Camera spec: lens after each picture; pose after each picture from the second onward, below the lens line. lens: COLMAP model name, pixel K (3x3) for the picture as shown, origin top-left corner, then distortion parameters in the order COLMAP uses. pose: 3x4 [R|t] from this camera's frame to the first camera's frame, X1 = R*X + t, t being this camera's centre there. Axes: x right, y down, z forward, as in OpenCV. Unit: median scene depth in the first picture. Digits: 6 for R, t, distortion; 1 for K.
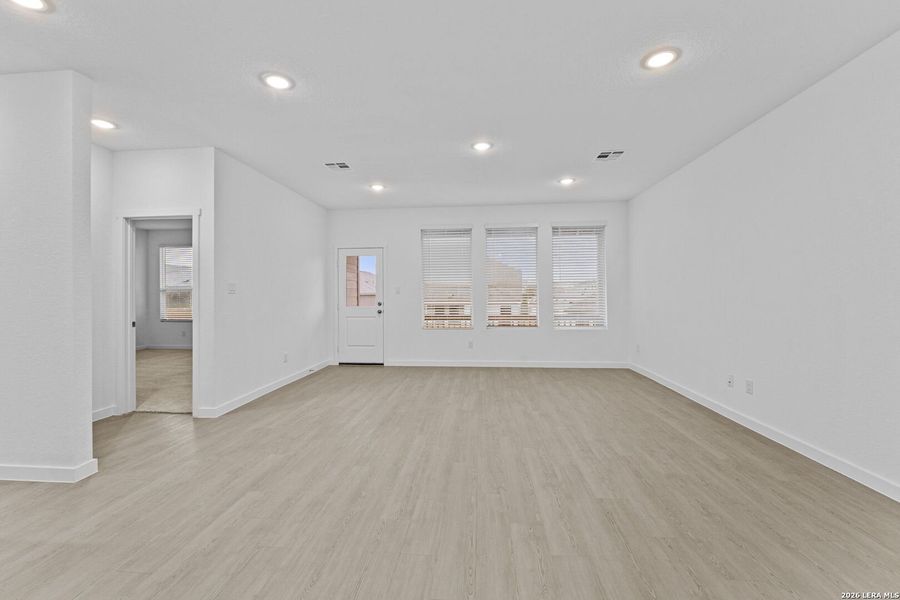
lens RADIAL K [[369.4, 0, 448.5], [0, 369.4, 295.3], [0, 0, 1]] dist [-0.003177, -0.000281]
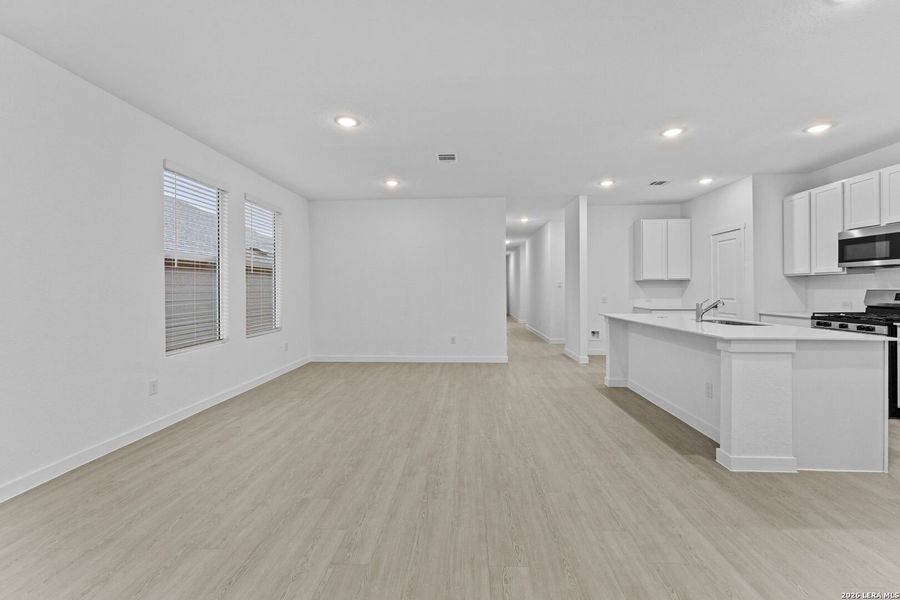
lens RADIAL K [[369.4, 0, 447.7], [0, 369.4, 287.7], [0, 0, 1]] dist [-0.003177, -0.000281]
pose [[-0.999439, 0.014735, -0.030080, 0.002786], [0.014682, 0.999890, 0.001970, -0.005937], [0.030105, 0.001527, -0.999546, 1.642538]]
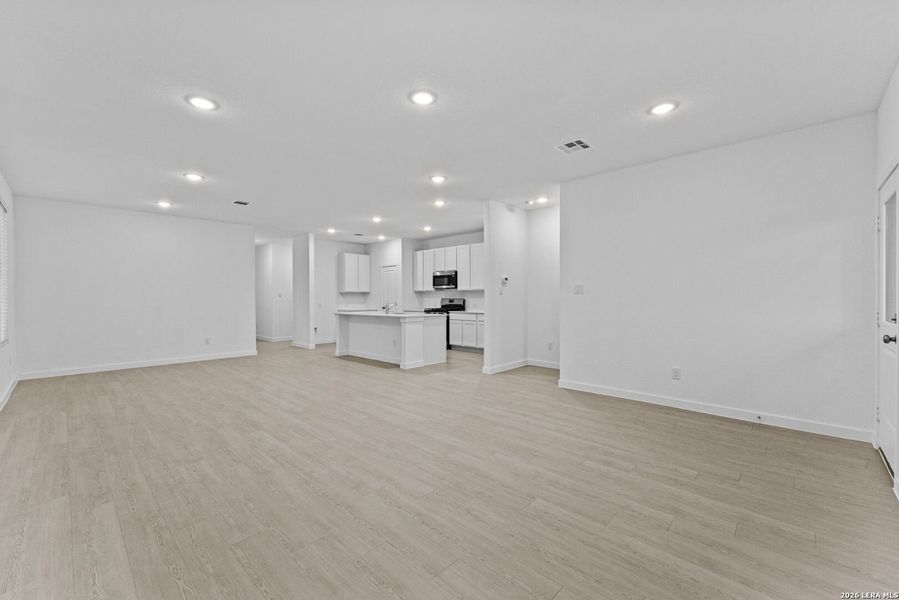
lens RADIAL K [[369.0, 0, 448.1], [0, 369.0, 299.0], [0, 0, 1]] dist [-0.003177, -0.000281]
pose [[-0.622765, 0.014459, -0.782275, 1.112971], [0.005432, 0.999885, 0.014157, -0.012779], [0.782390, 0.004567, -0.622772, 2.562067]]
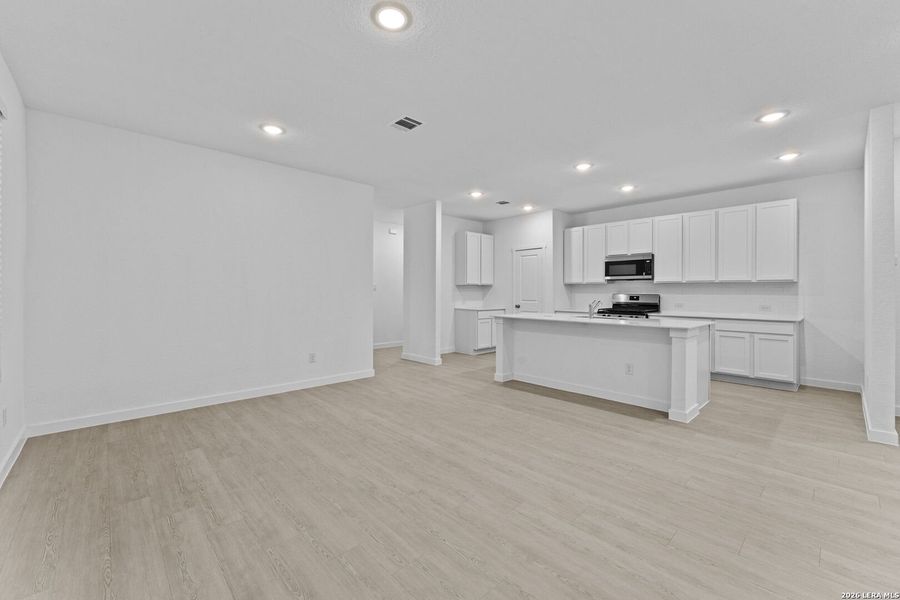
lens RADIAL K [[369.4, 0, 444.9], [0, 369.4, 288.9], [0, 0, 1]] dist [-0.003177, -0.000281]
pose [[-0.670911, 0.001216, -0.741537, 0.959250], [-0.000288, 0.999998, 0.001900, -0.006844], [0.741538, 0.001488, -0.670909, 0.845047]]
